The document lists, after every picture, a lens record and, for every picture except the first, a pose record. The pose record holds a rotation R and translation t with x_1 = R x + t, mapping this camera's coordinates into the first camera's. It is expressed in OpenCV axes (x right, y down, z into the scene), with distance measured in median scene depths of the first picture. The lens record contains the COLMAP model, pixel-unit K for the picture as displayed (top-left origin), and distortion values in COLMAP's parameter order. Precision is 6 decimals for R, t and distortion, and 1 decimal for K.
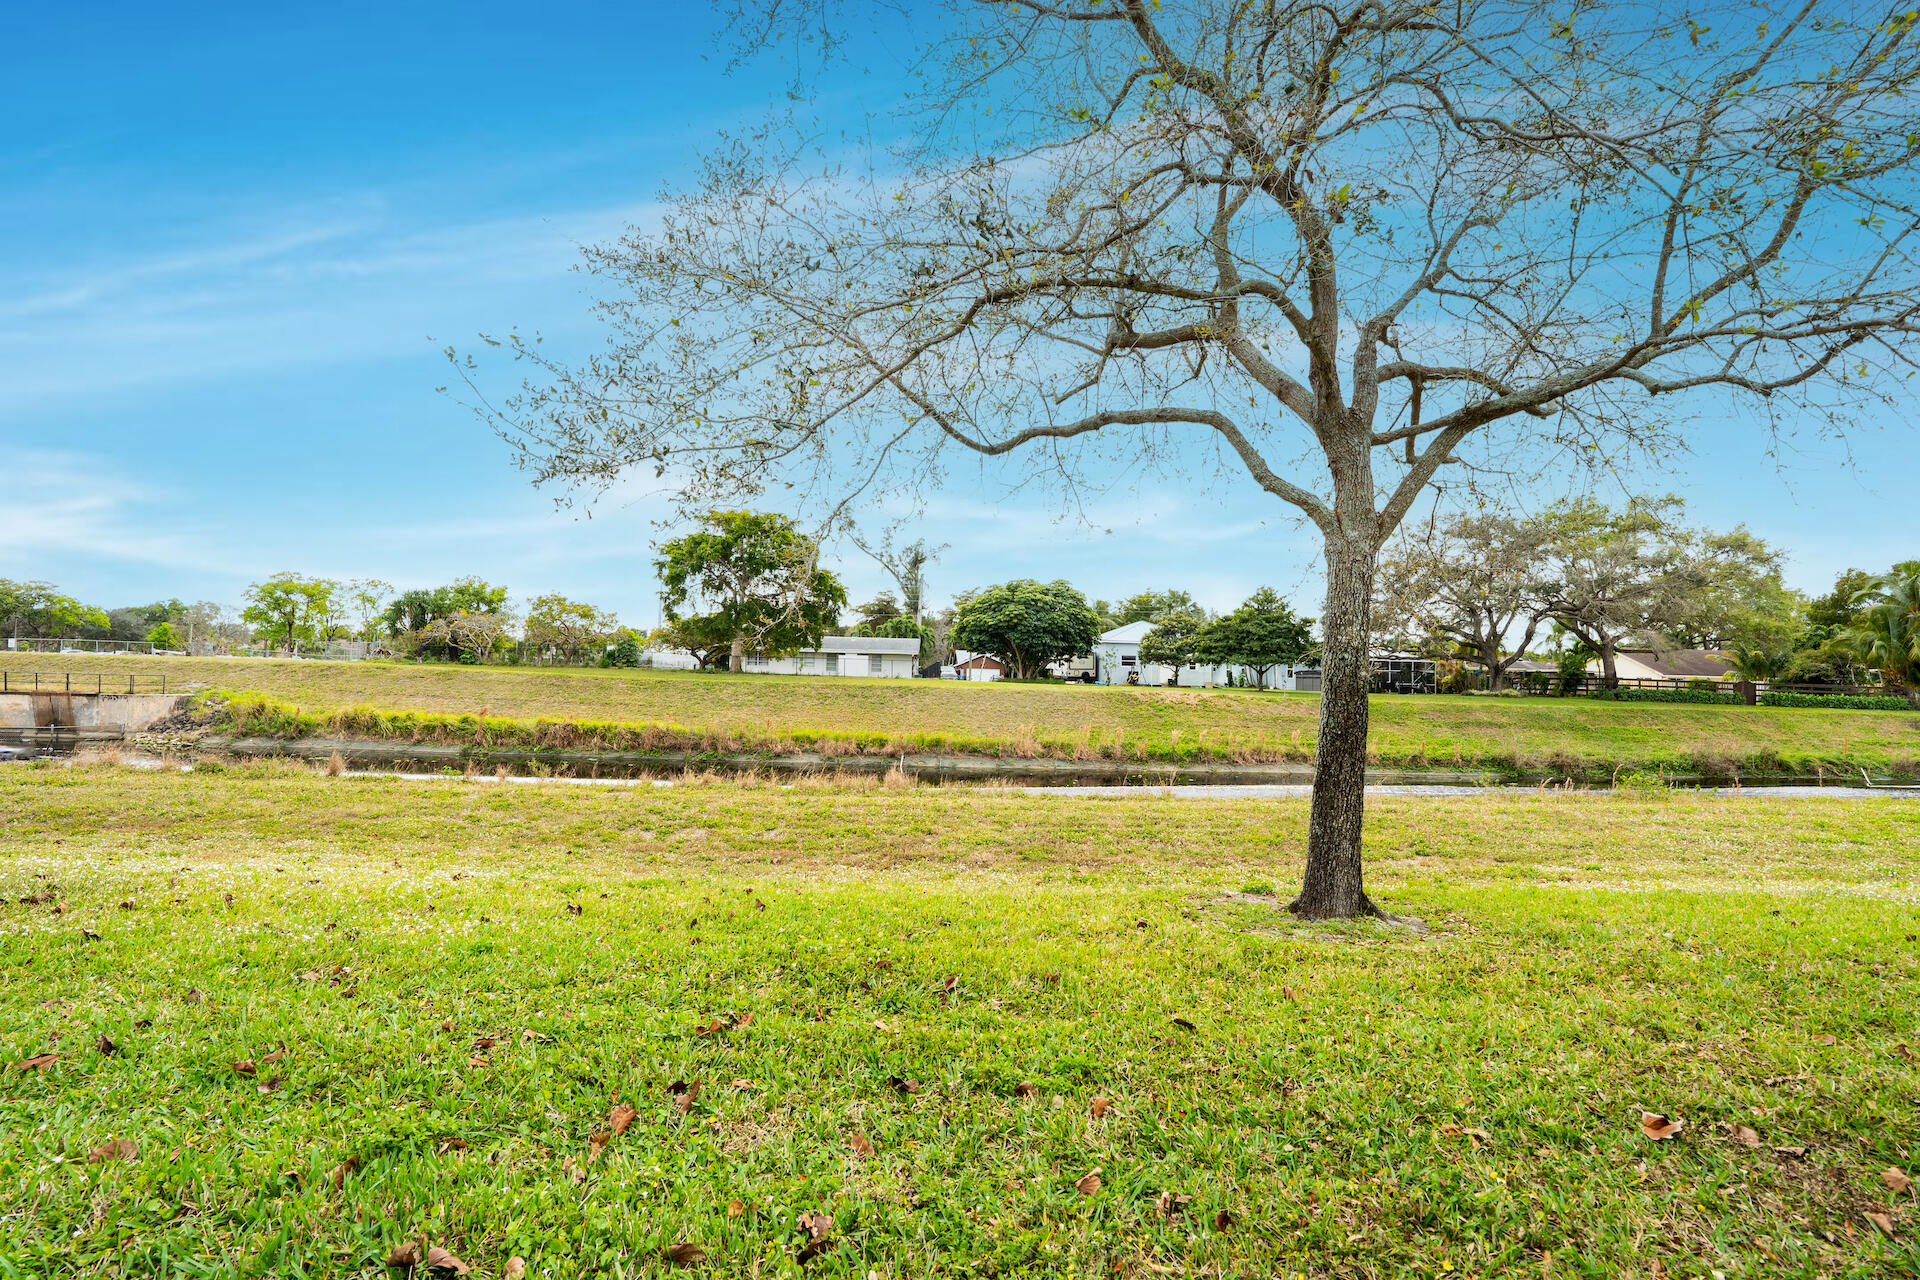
lens RADIAL K [[886.6, 0, 949.3], [0, 886.6, 638.8], [0, 0, 1]] dist [-0.080439, 0.037150]
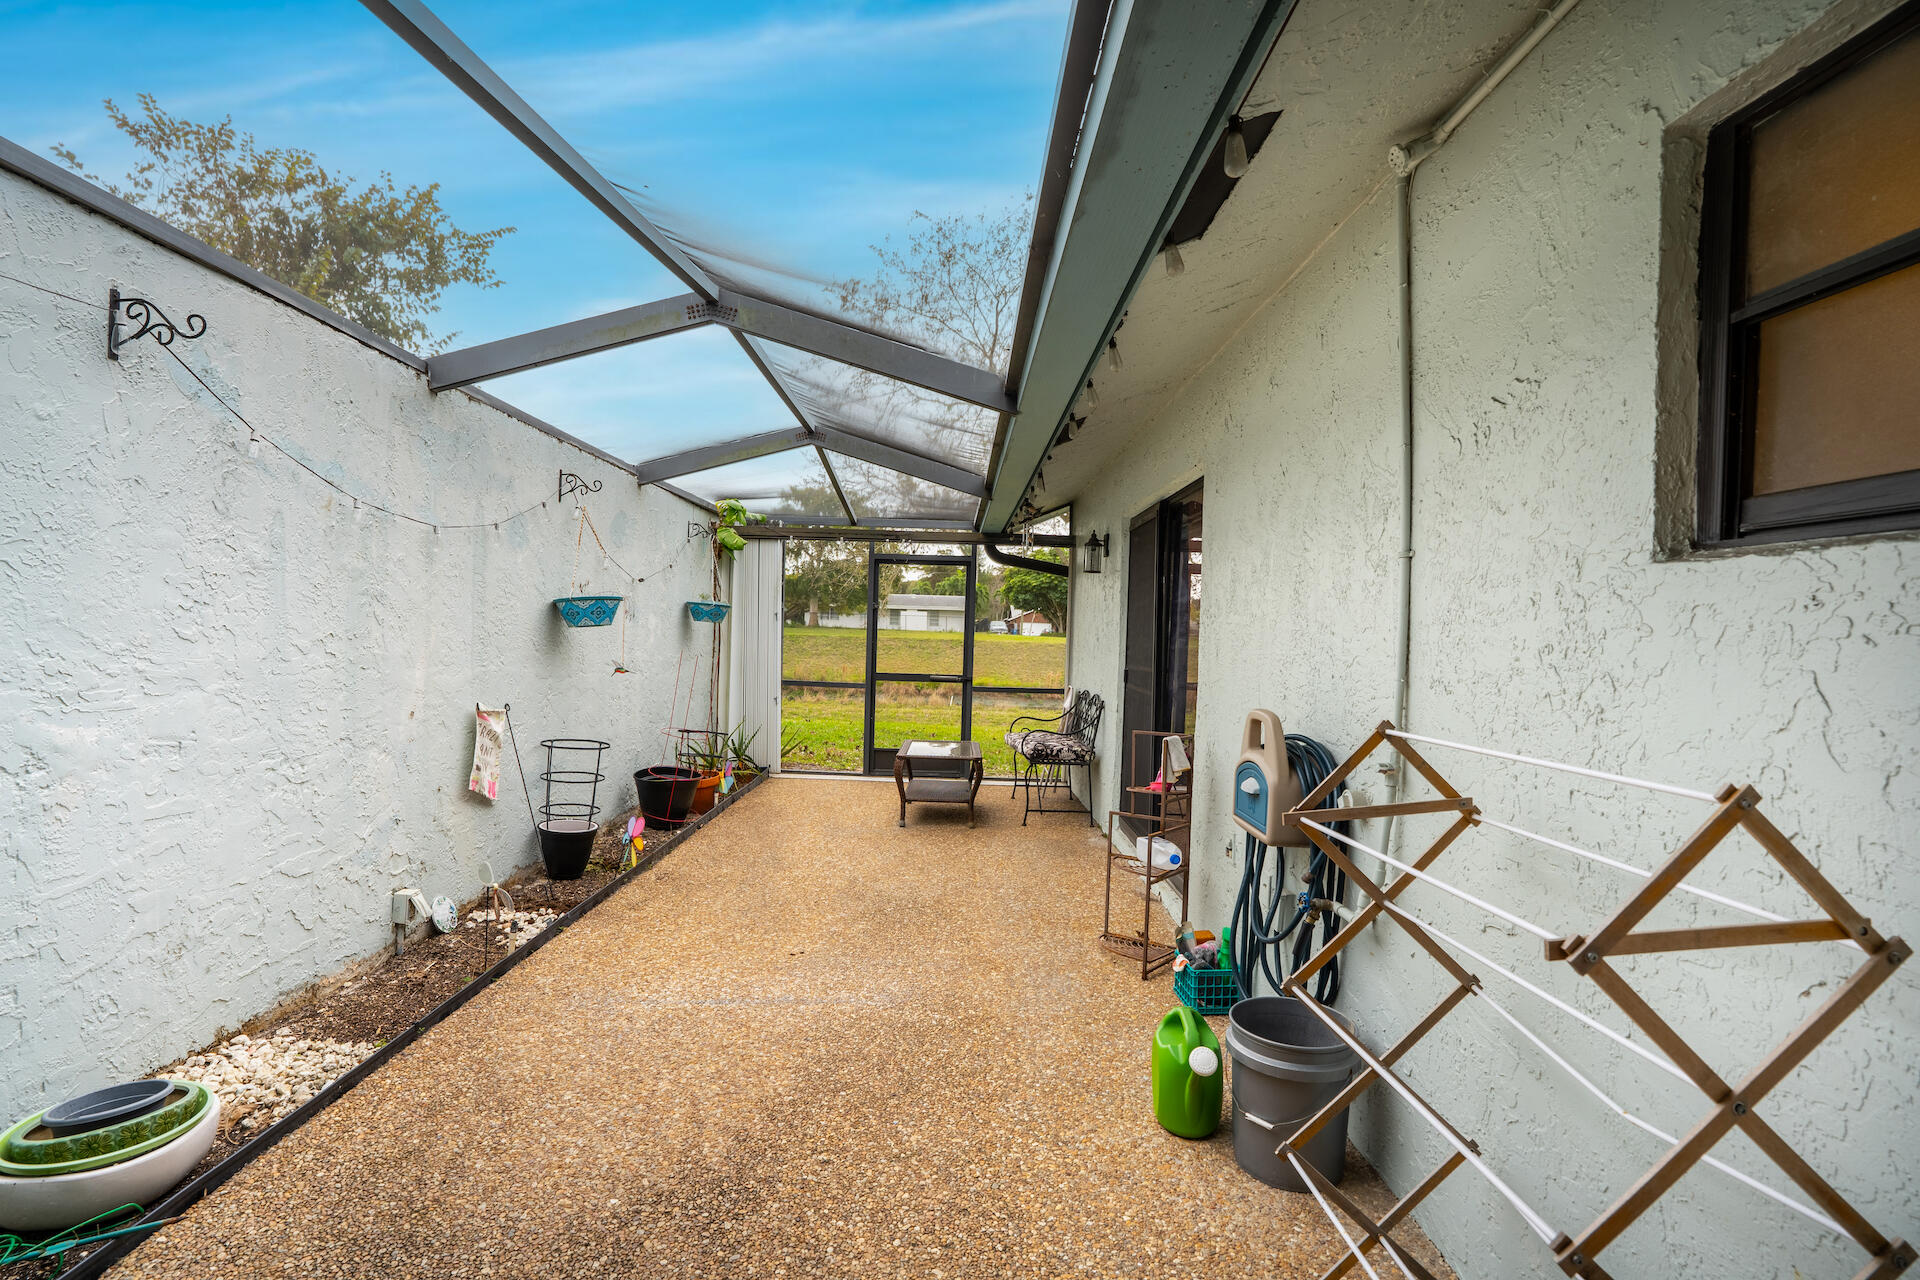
lens RADIAL K [[886.6, 0, 949.3], [0, 886.6, 638.8], [0, 0, 1]] dist [-0.080439, 0.037150]
pose [[0.997544, 0.007080, -0.069678, 0.019826], [-0.003311, 0.998532, 0.054059, -0.009865], [0.069958, -0.053696, 0.996104, -0.156728]]
